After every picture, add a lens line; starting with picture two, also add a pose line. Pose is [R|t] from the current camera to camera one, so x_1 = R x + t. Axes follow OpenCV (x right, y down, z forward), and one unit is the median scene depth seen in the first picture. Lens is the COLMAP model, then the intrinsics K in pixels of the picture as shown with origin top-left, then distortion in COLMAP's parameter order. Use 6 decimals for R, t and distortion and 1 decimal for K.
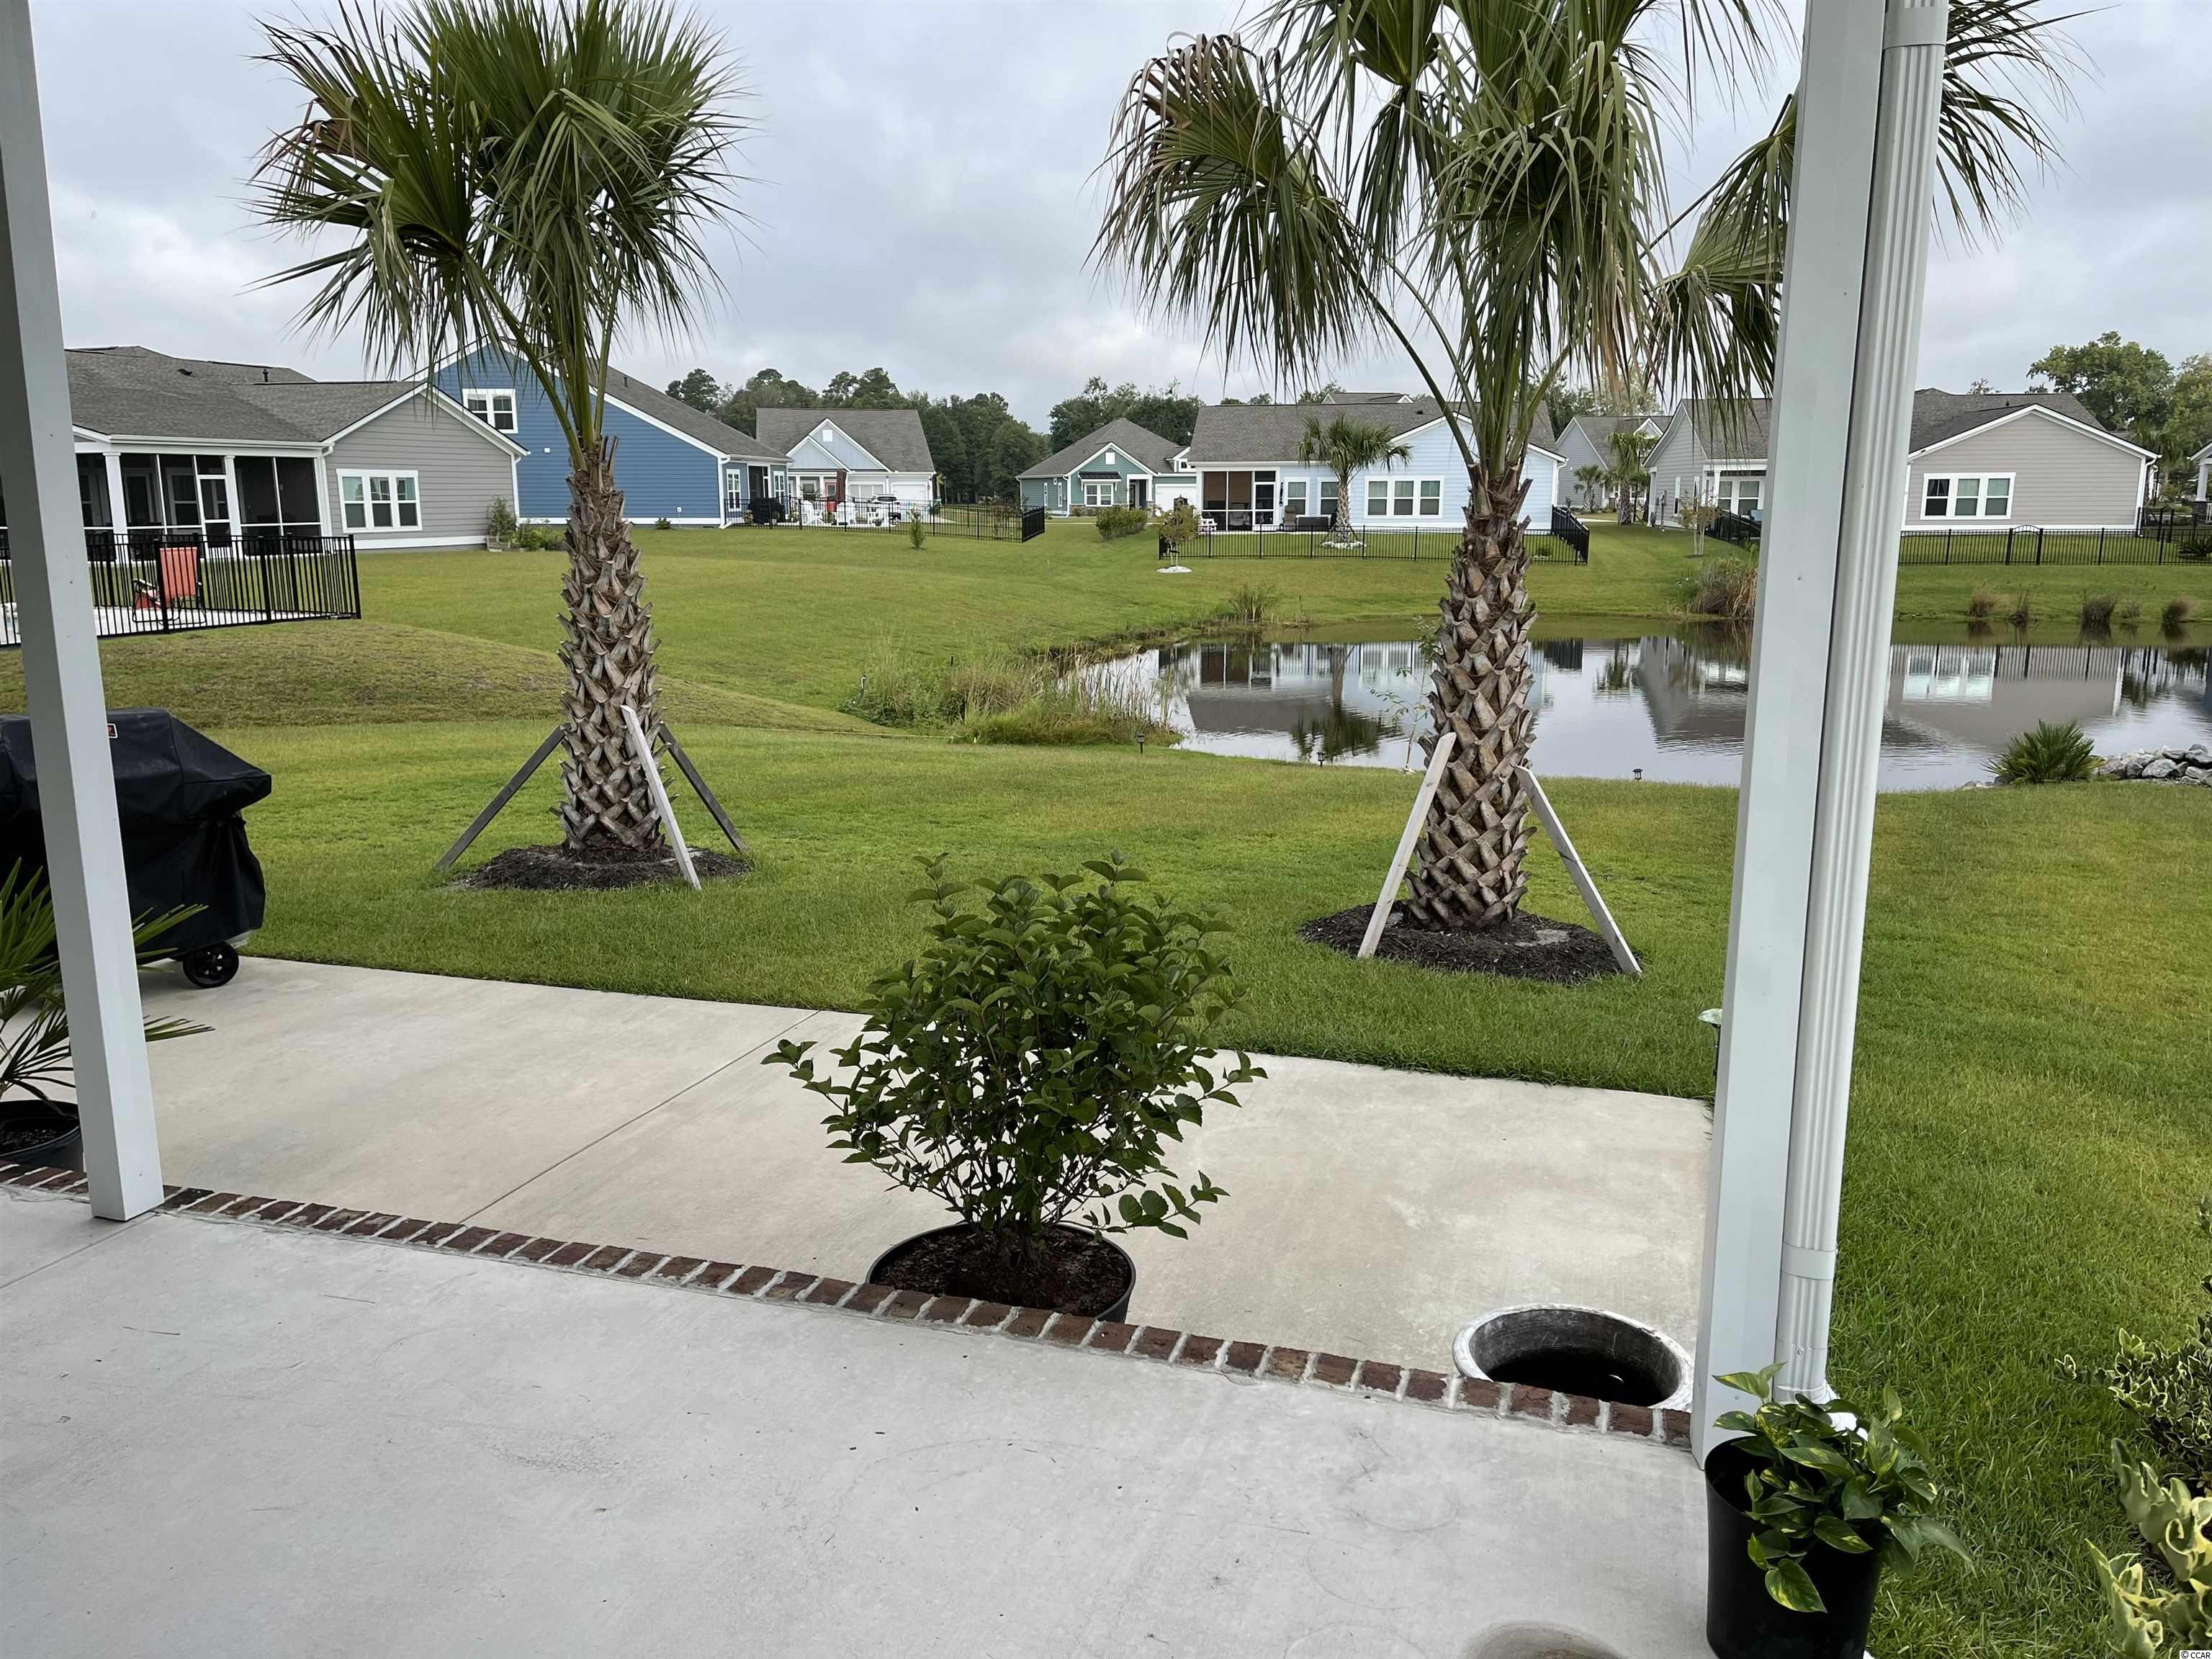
lens RADIAL K [[1692.5, 0, 1111.6], [0, 1692.5, 831.6], [0, 0, 1]] dist [0.063737, -0.074141]
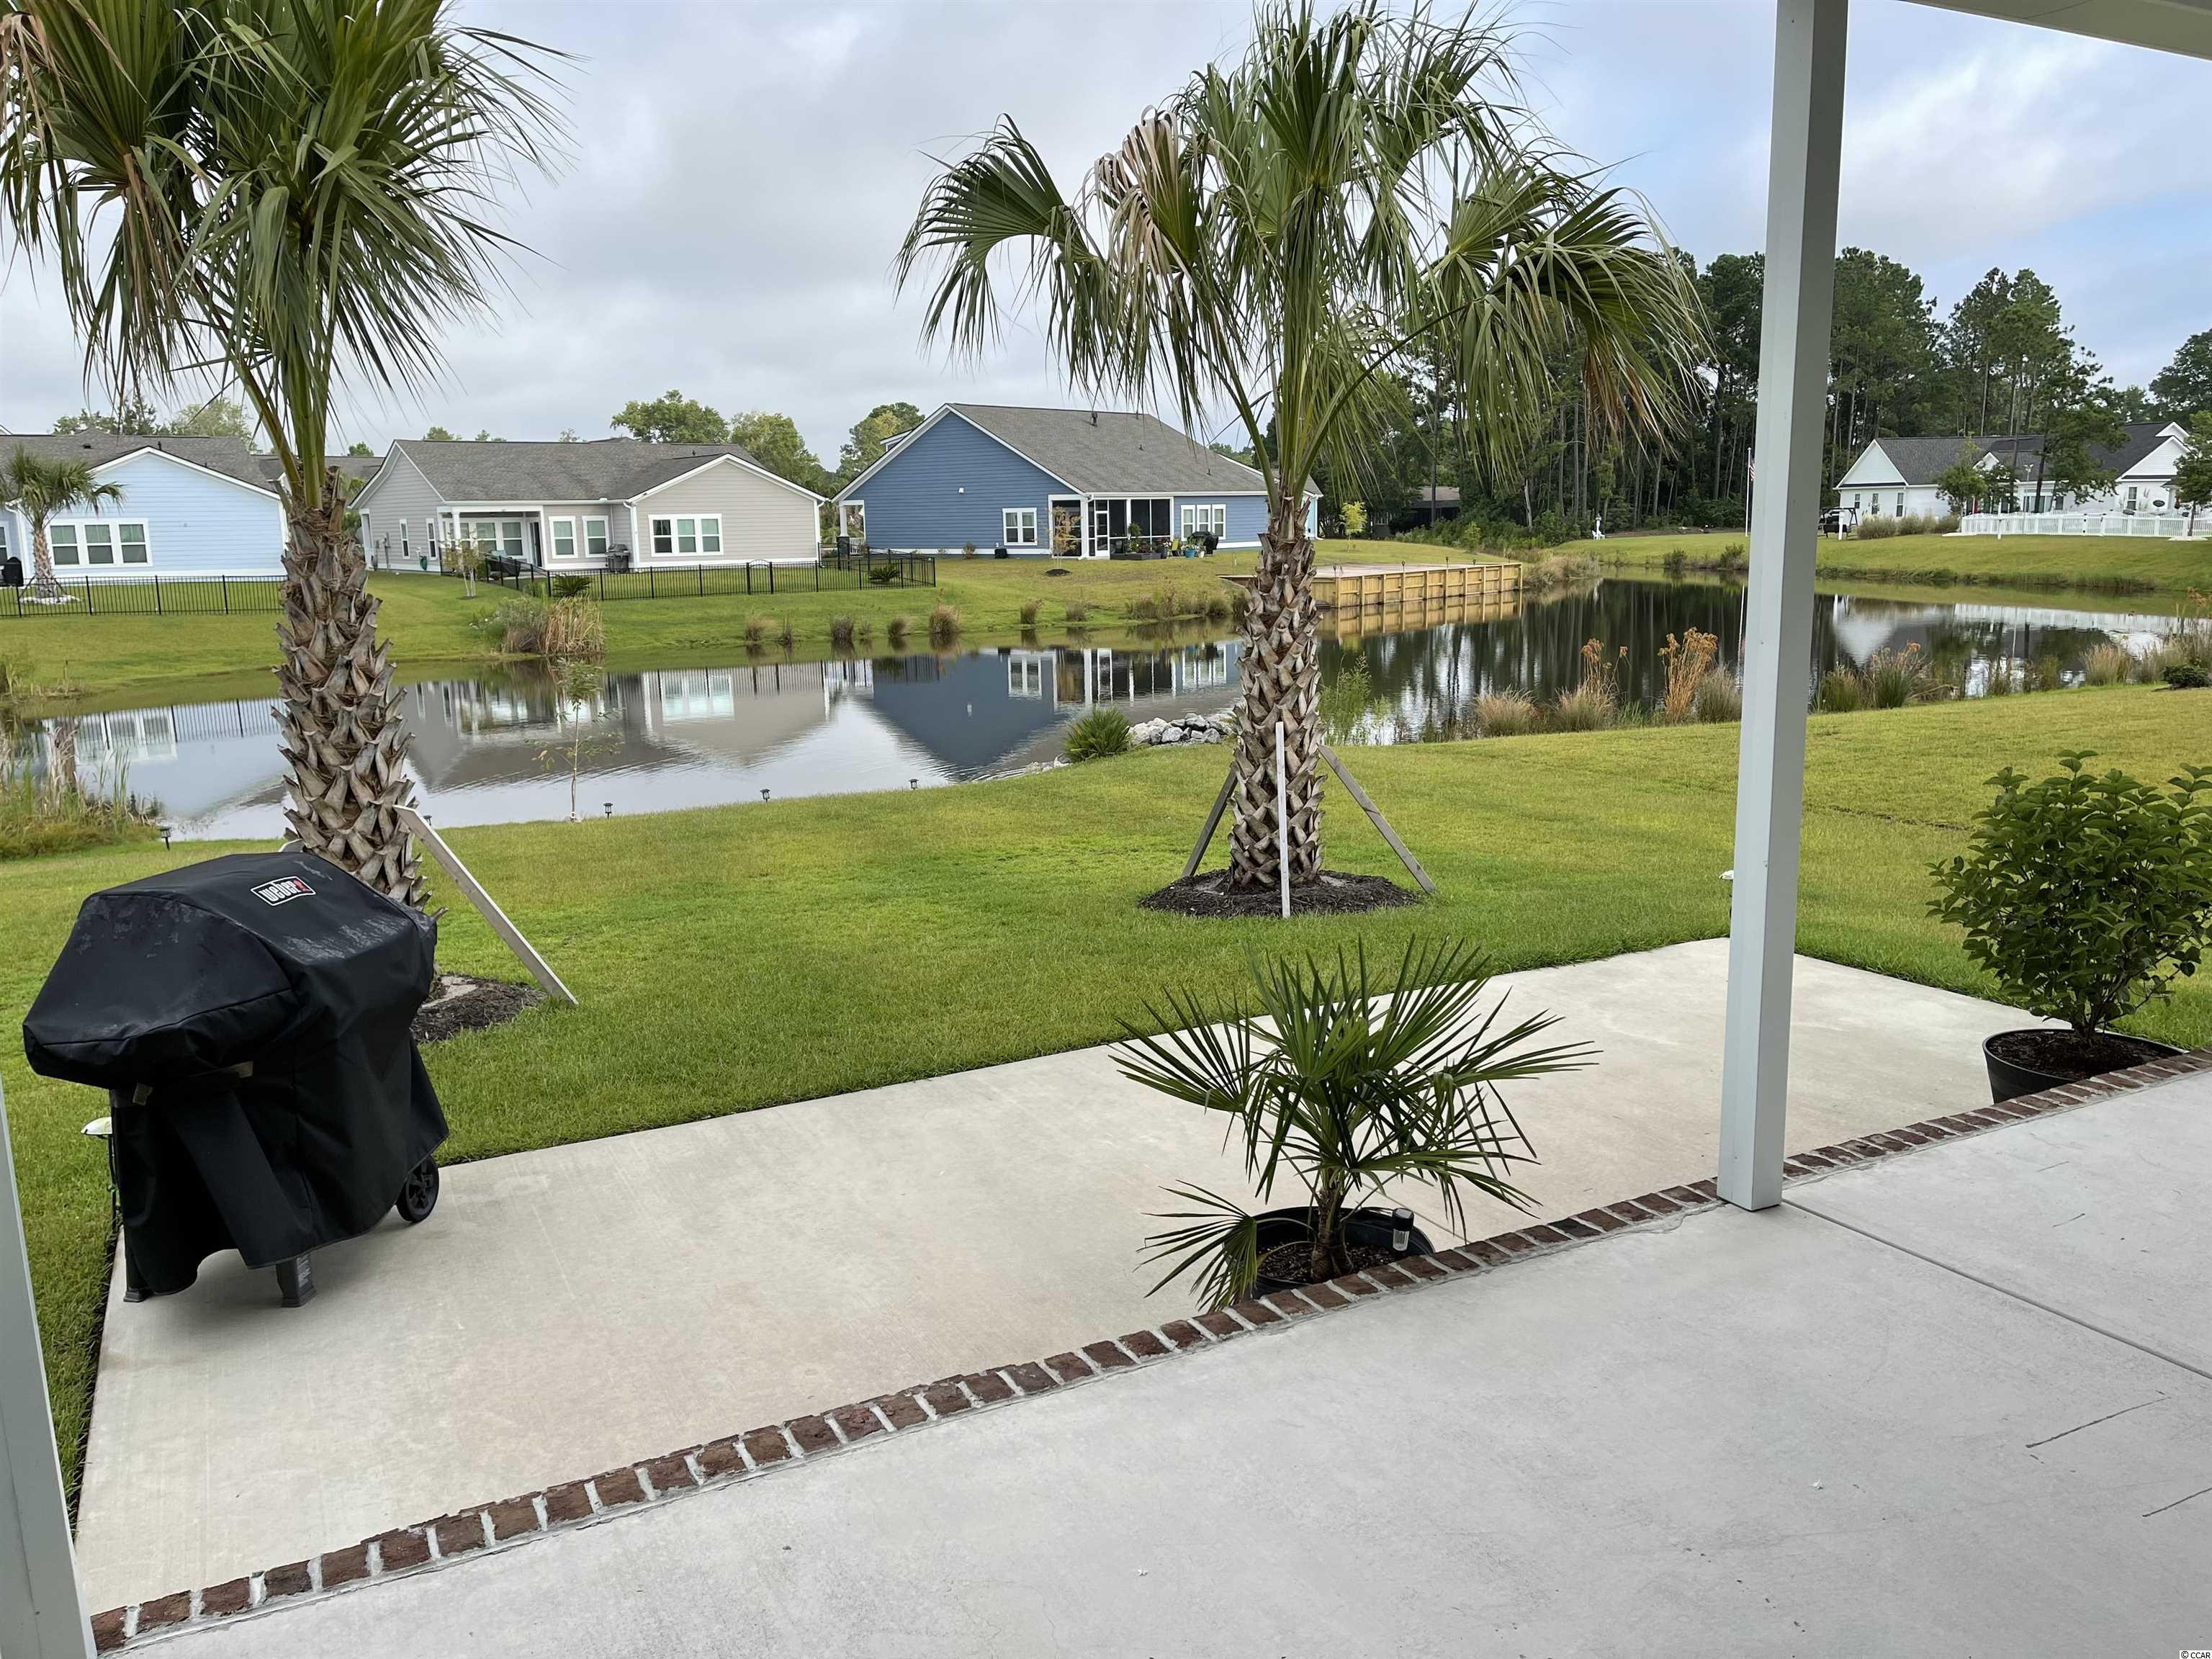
lens RADIAL K [[1692.5, 0, 1116.9], [0, 1692.5, 830.8], [0, 0, 1]] dist [0.063737, -0.074141]
pose [[0.704150, -0.140045, 0.696104, -0.120398], [0.157045, 0.986795, 0.039667, -0.008119], [-0.692467, 0.081388, 0.716844, 0.039366]]
